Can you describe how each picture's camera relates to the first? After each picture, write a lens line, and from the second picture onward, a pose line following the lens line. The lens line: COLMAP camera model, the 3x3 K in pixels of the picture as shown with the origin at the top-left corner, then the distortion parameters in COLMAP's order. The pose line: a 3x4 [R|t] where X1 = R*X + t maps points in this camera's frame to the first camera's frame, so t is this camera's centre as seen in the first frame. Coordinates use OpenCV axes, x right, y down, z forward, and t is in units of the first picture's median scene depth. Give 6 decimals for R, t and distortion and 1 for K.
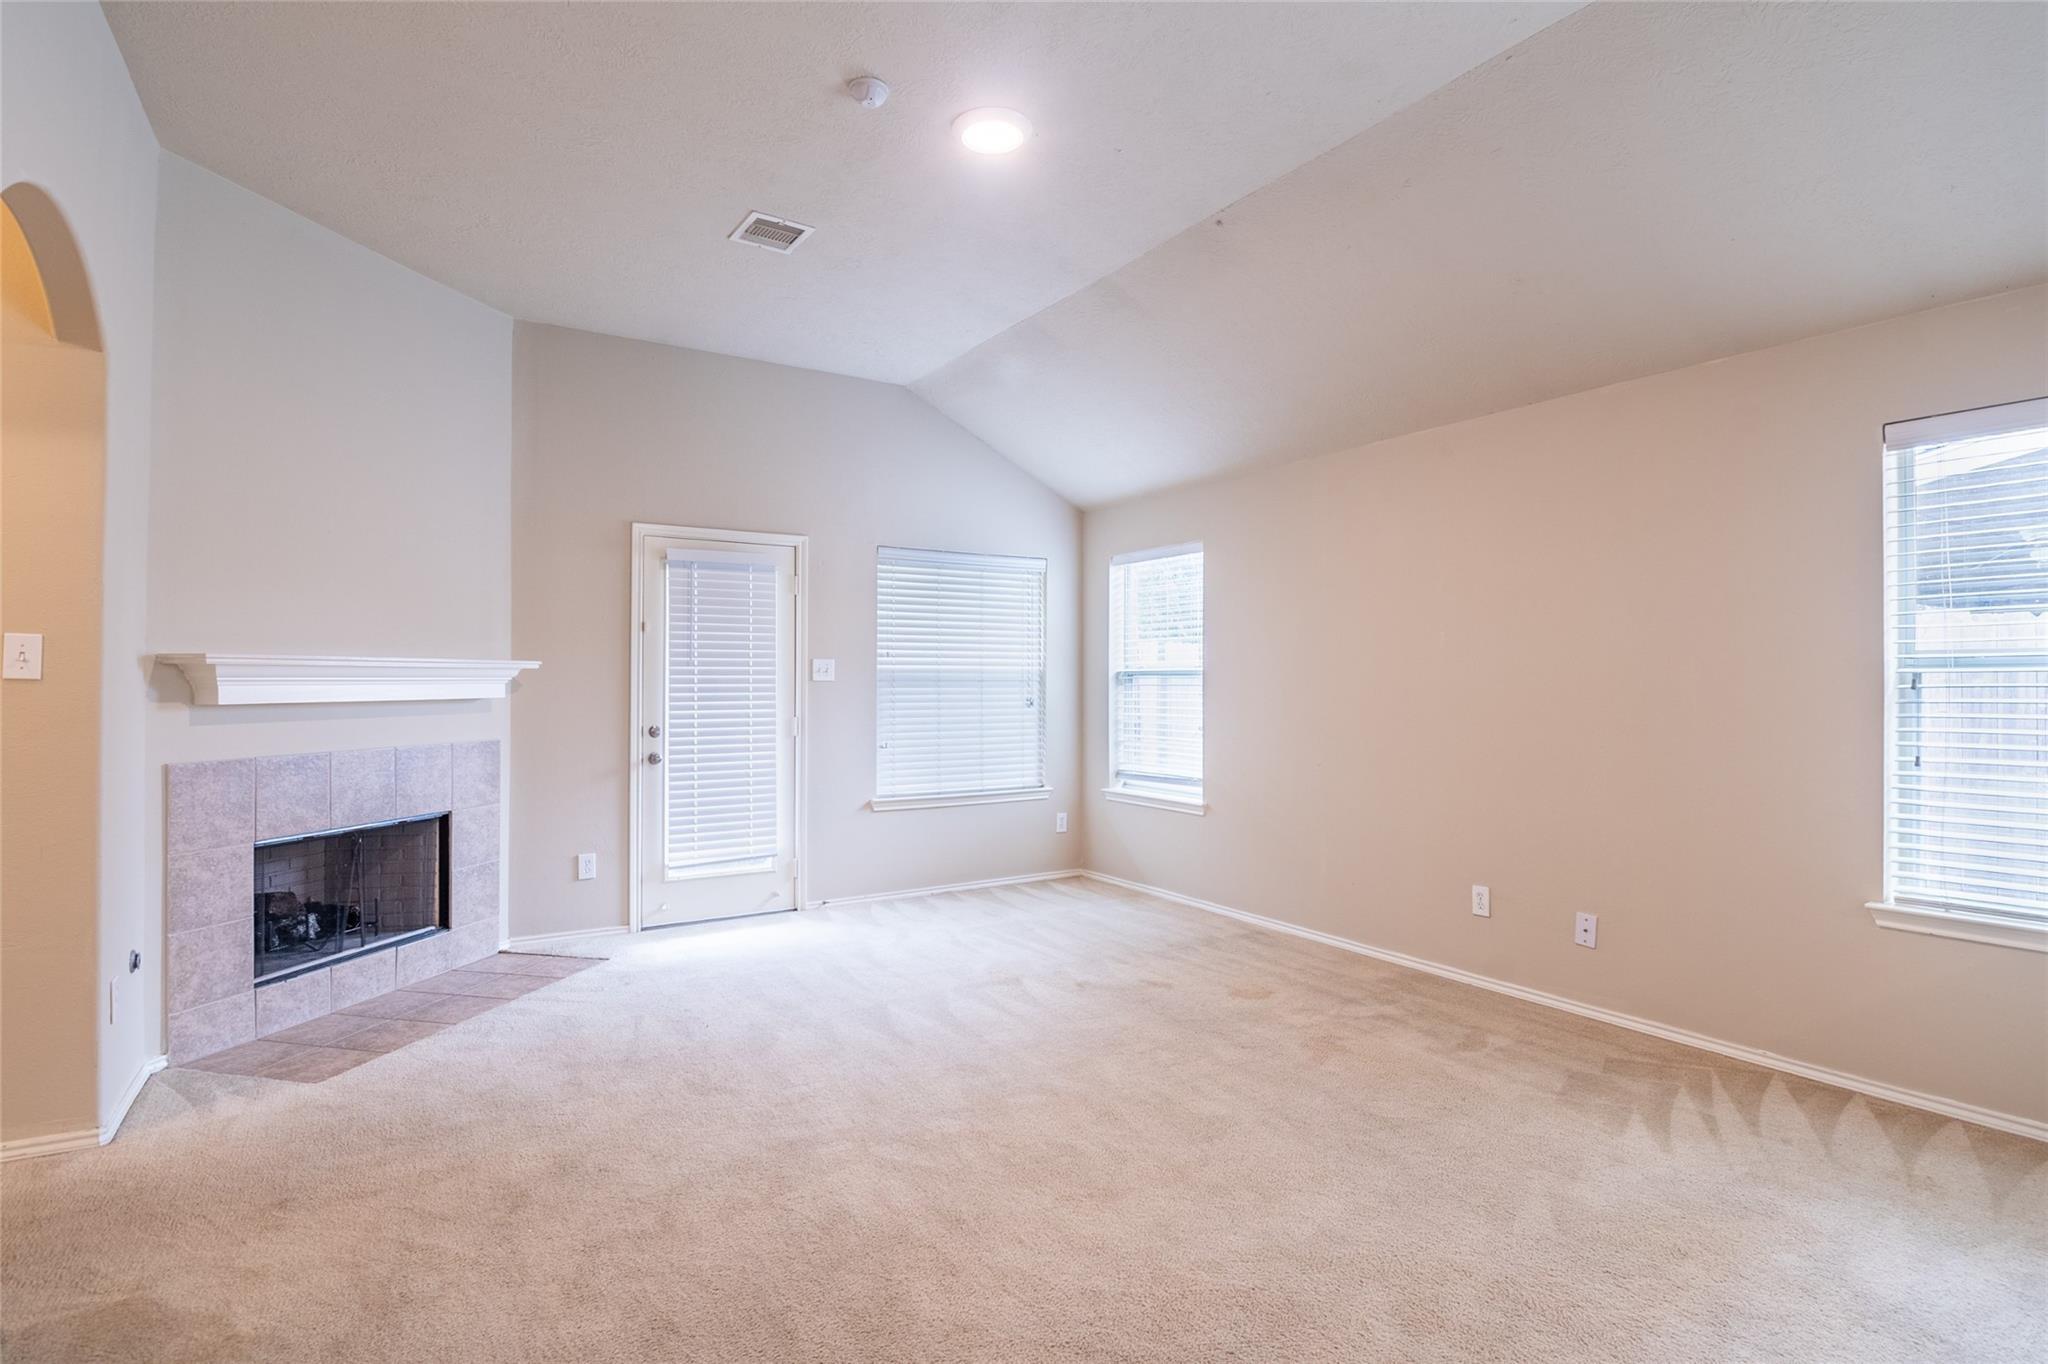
lens RADIAL K [[1010.3, 0, 1024.0], [0, 1010.3, 682.0], [0, 0, 1]] dist [0.010620, -0.019968]
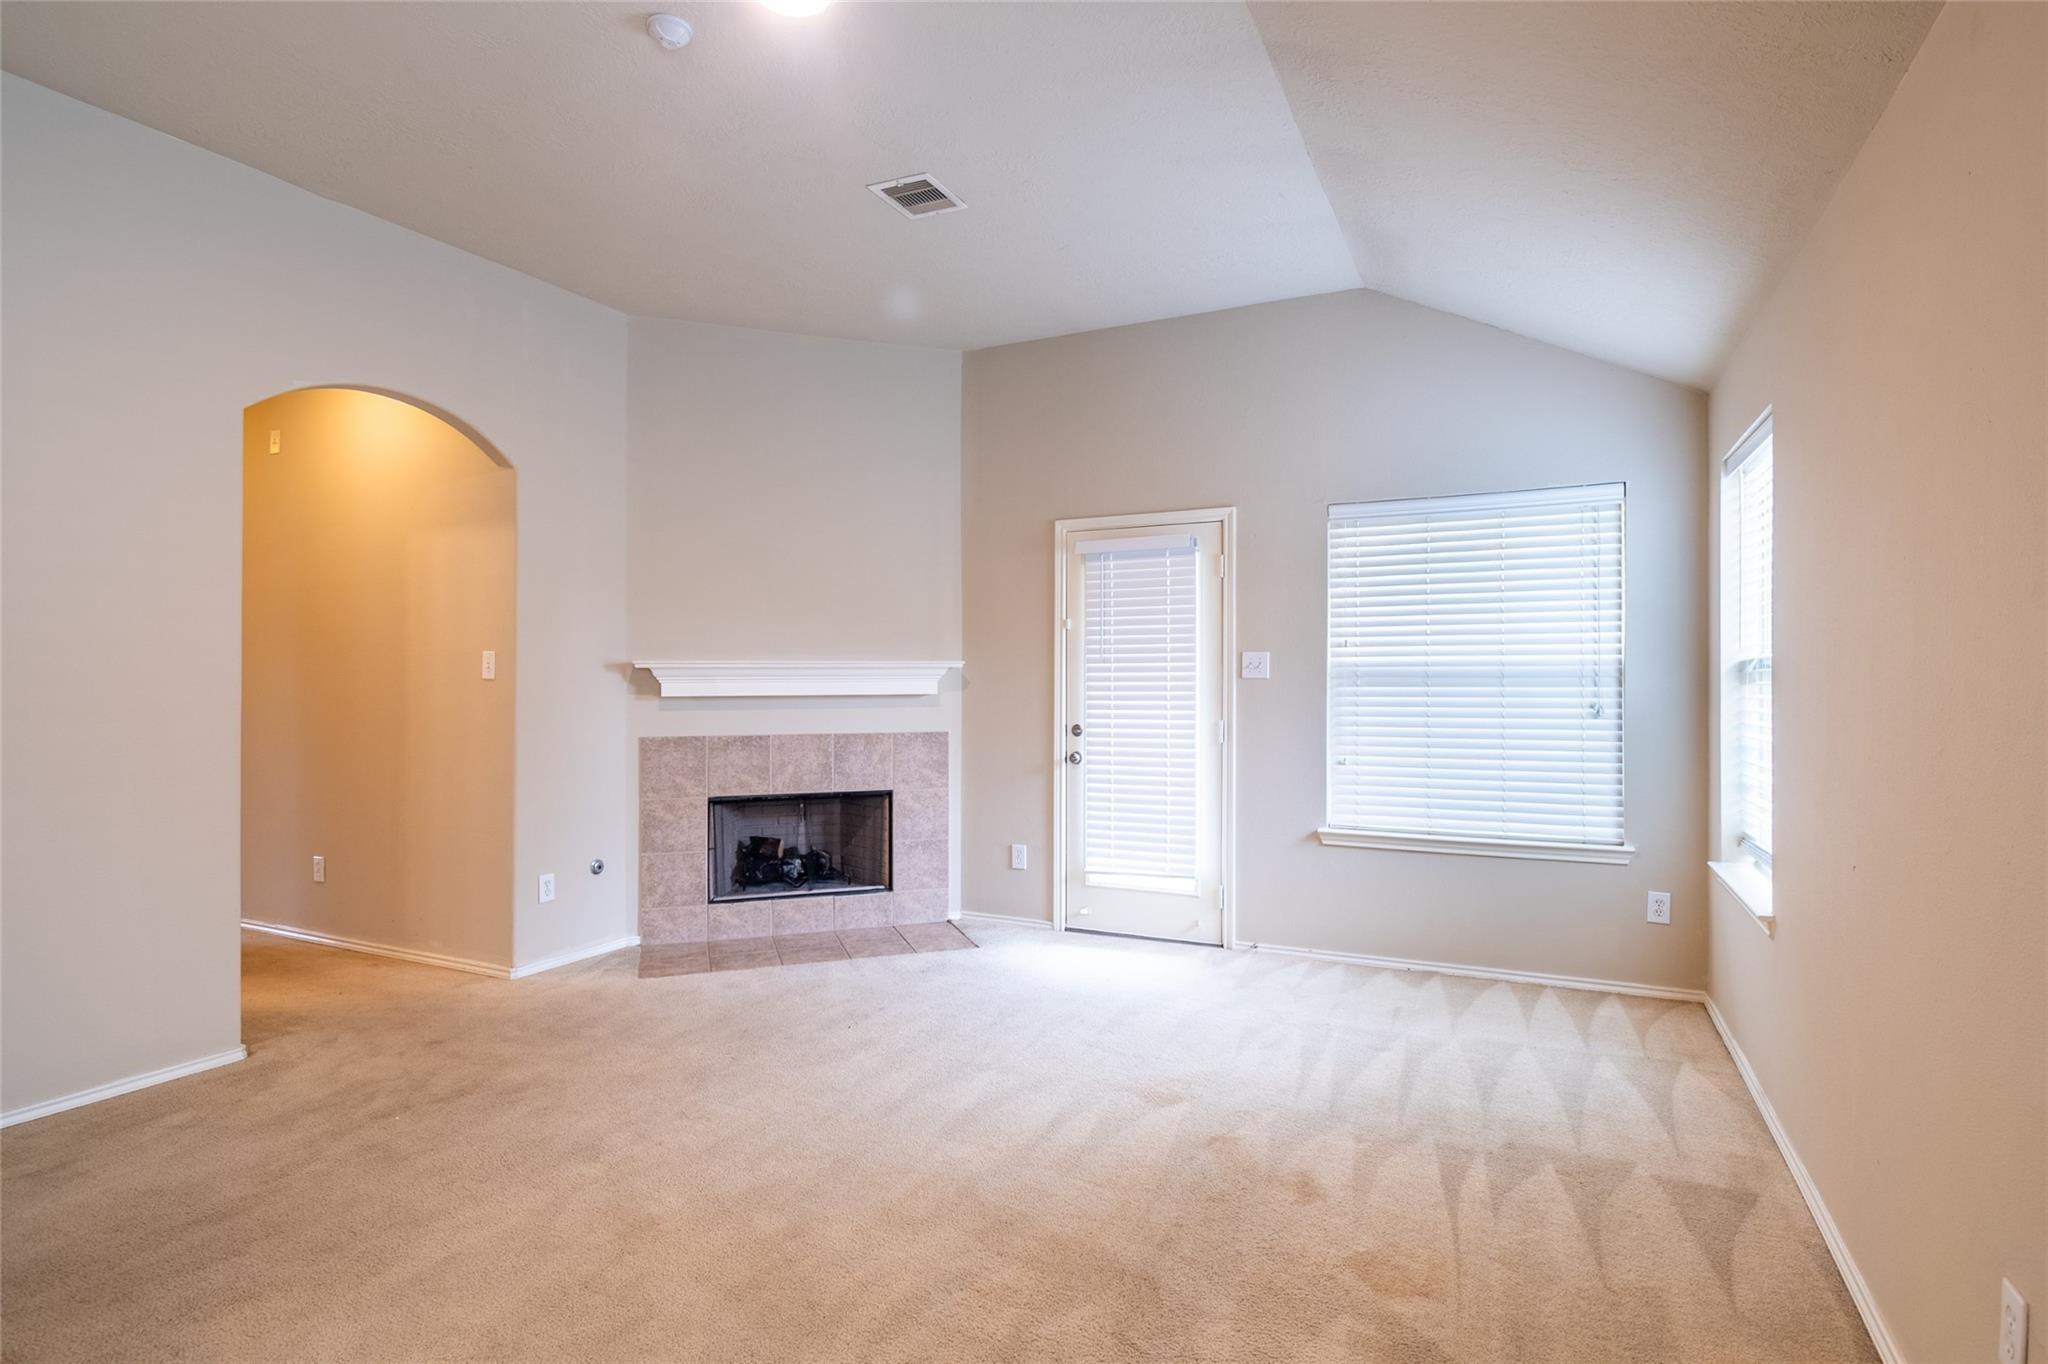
lens RADIAL K [[1010.3, 0, 1024.0], [0, 1010.3, 682.0], [0, 0, 1]] dist [0.010620, -0.019968]
pose [[0.538174, 0.001679, -0.842832, 0.513483], [0.002161, 0.999992, 0.003371, -0.001462], [0.842831, -0.003635, 0.538166, 0.509592]]
